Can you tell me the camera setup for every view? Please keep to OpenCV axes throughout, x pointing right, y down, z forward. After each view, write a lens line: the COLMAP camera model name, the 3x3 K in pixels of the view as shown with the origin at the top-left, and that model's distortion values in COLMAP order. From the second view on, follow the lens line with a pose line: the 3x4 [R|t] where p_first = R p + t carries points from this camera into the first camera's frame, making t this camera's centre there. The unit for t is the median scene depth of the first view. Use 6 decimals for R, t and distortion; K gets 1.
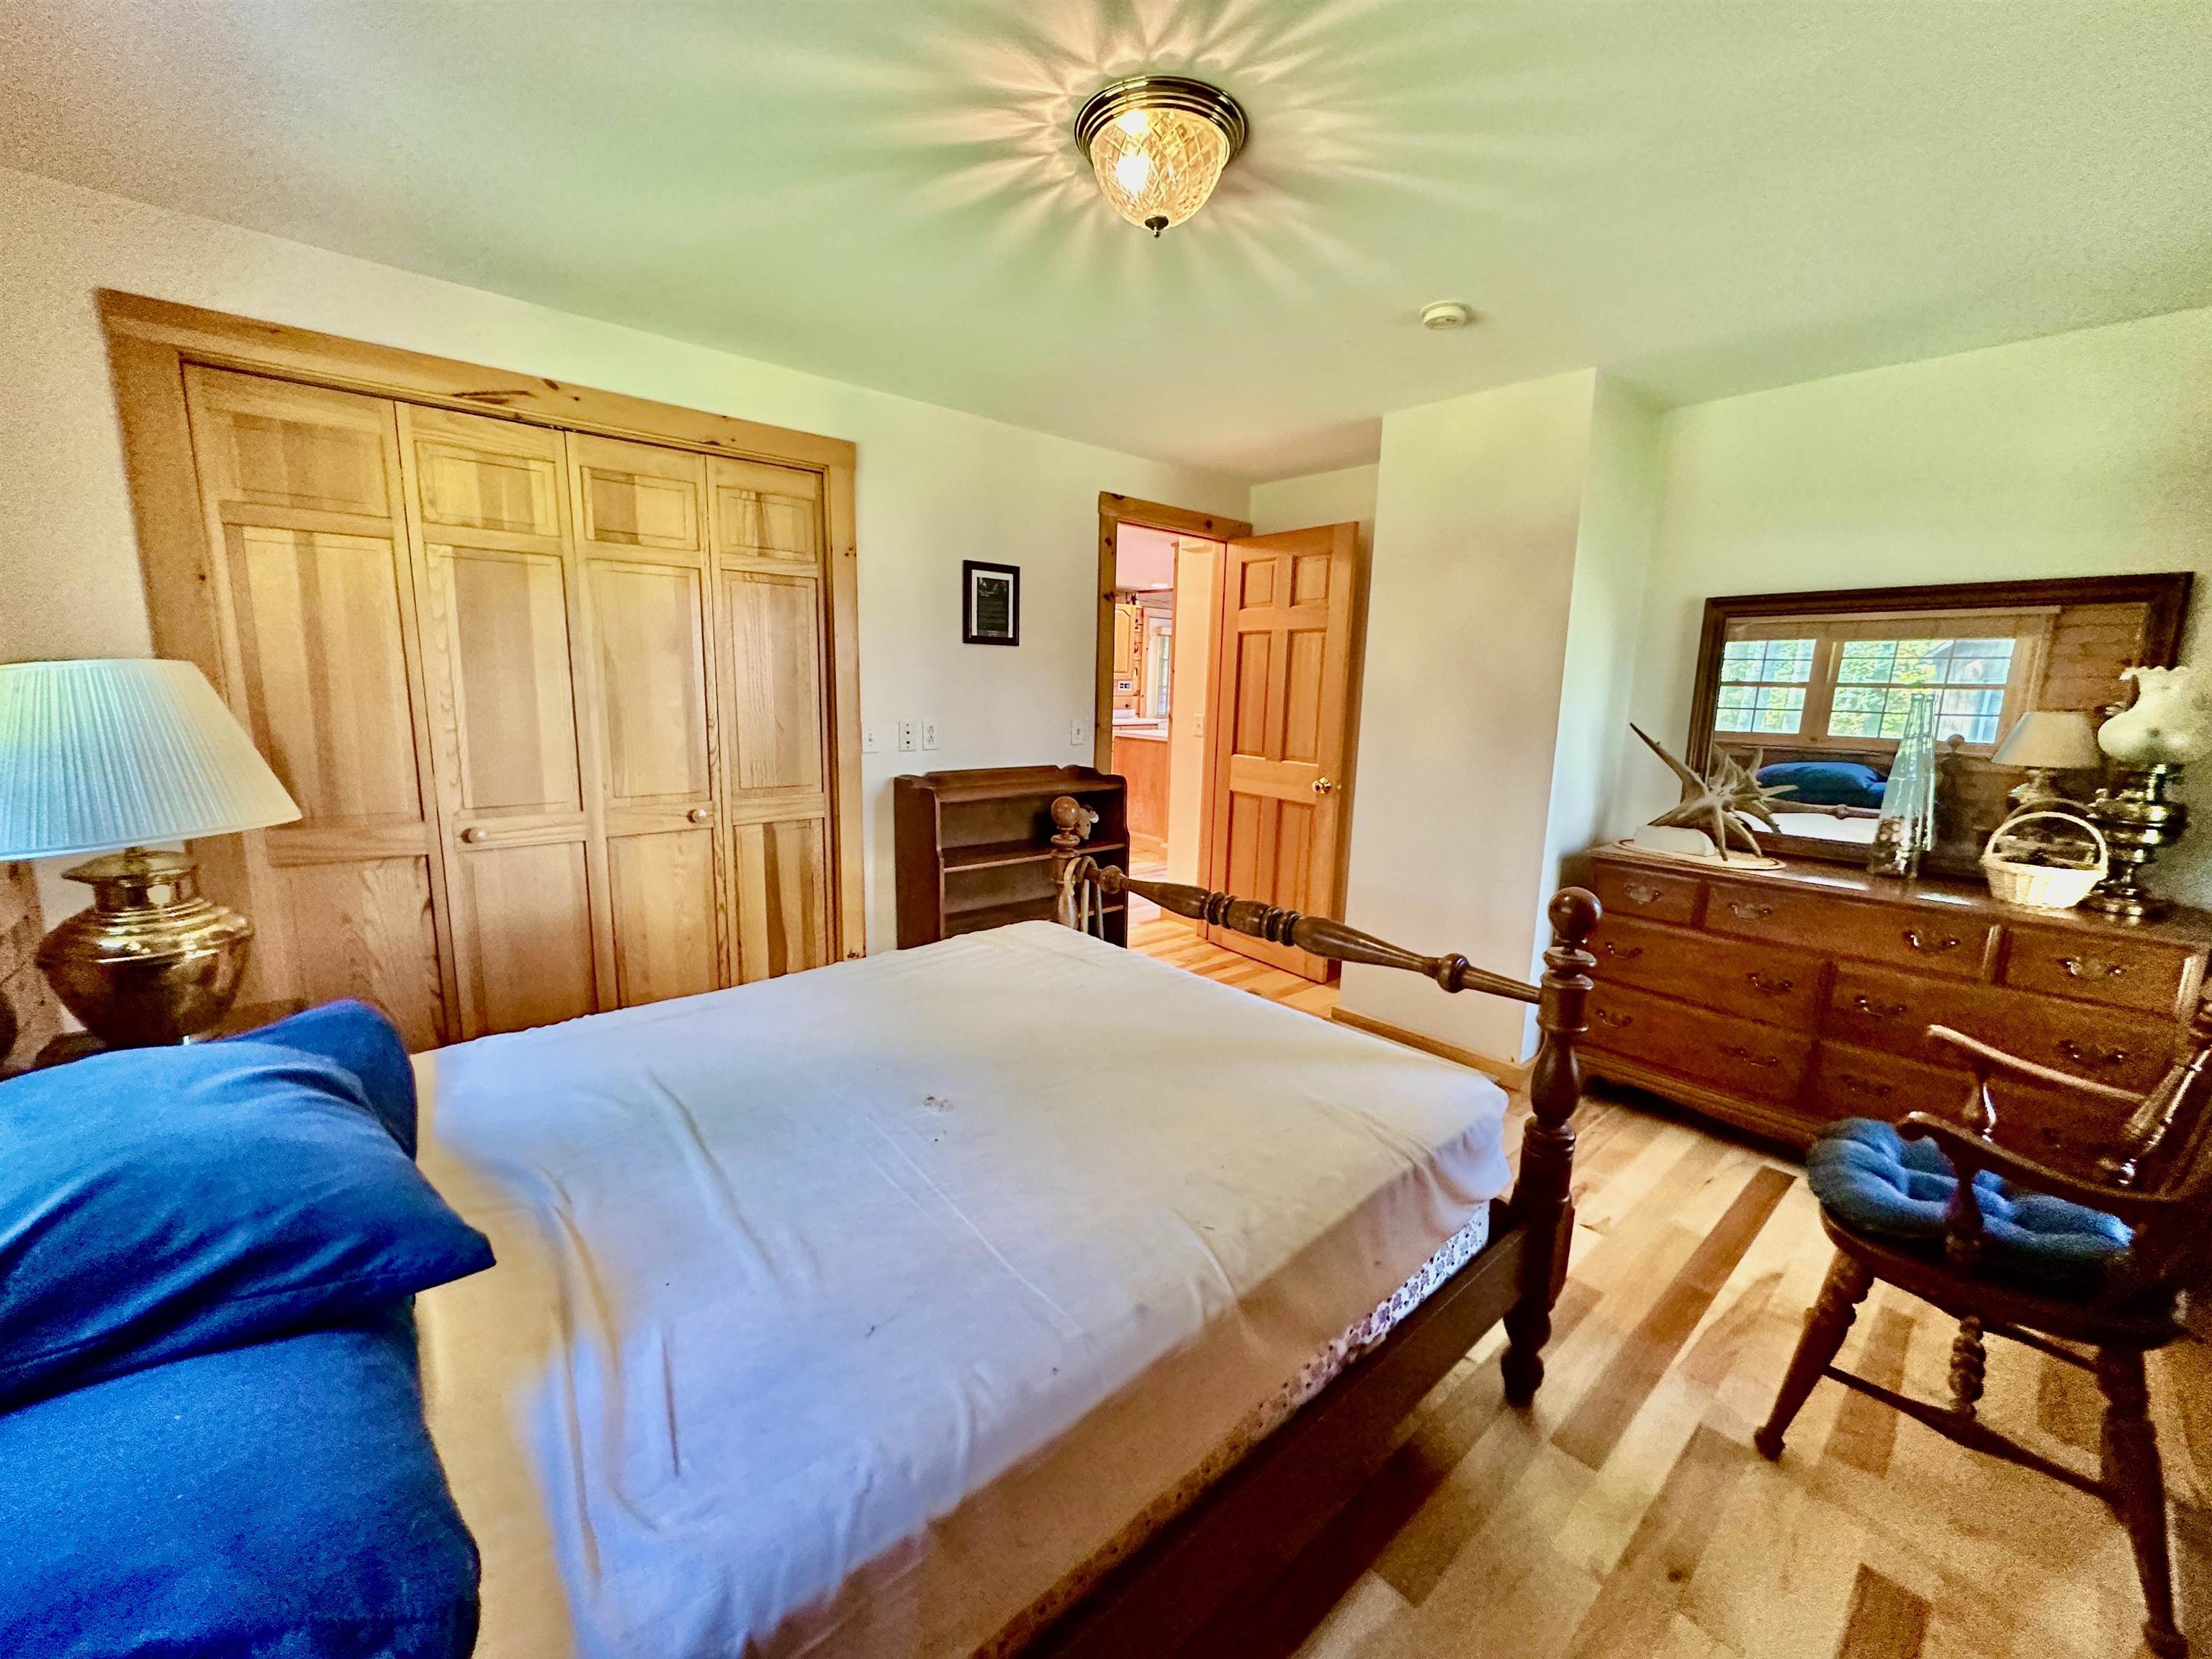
lens RADIAL K [[881.3, 0, 1106.0], [0, 881.3, 829.5], [0, 0, 1]] dist [-0.001359, -0.000181]
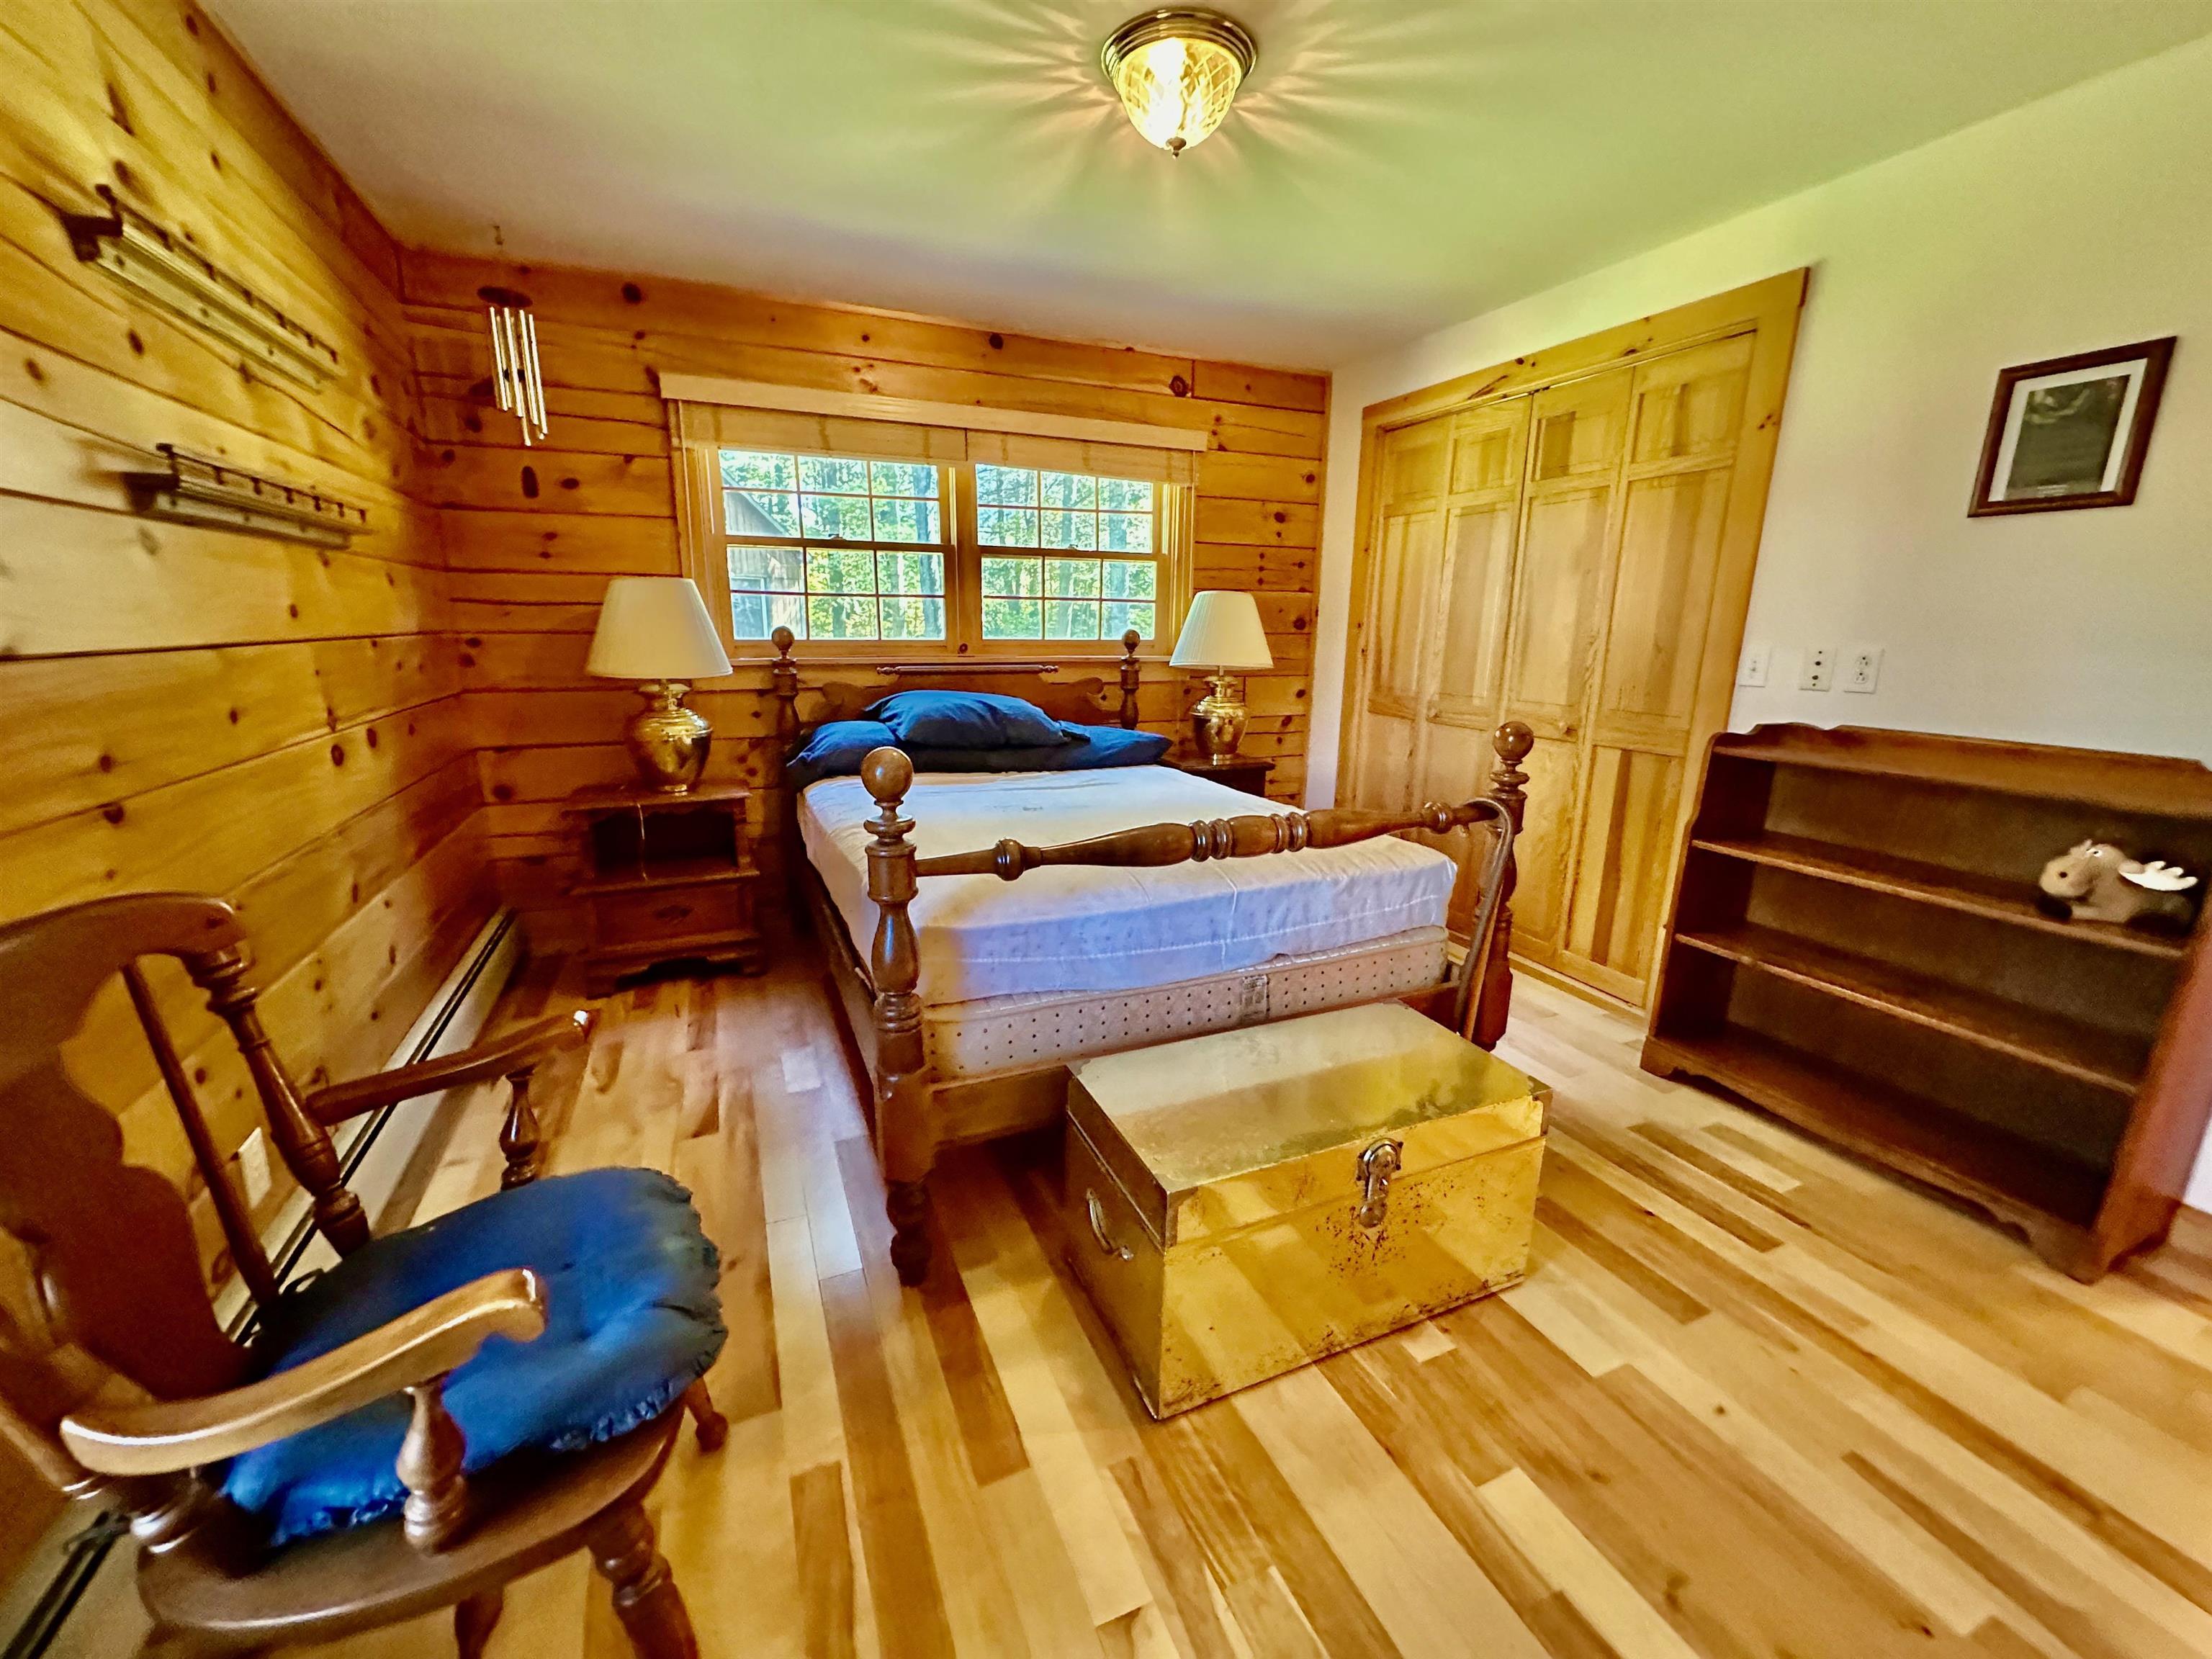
lens RADIAL K [[881.0, 0, 1104.4], [0, 881.0, 828.9], [0, 0, 1]] dist [-0.001012, 0.000178]
pose [[-0.298006, 0.195102, -0.934413, 0.690183], [-0.176544, 0.950737, 0.254815, -0.067347], [0.938096, 0.240901, -0.248882, 0.735683]]
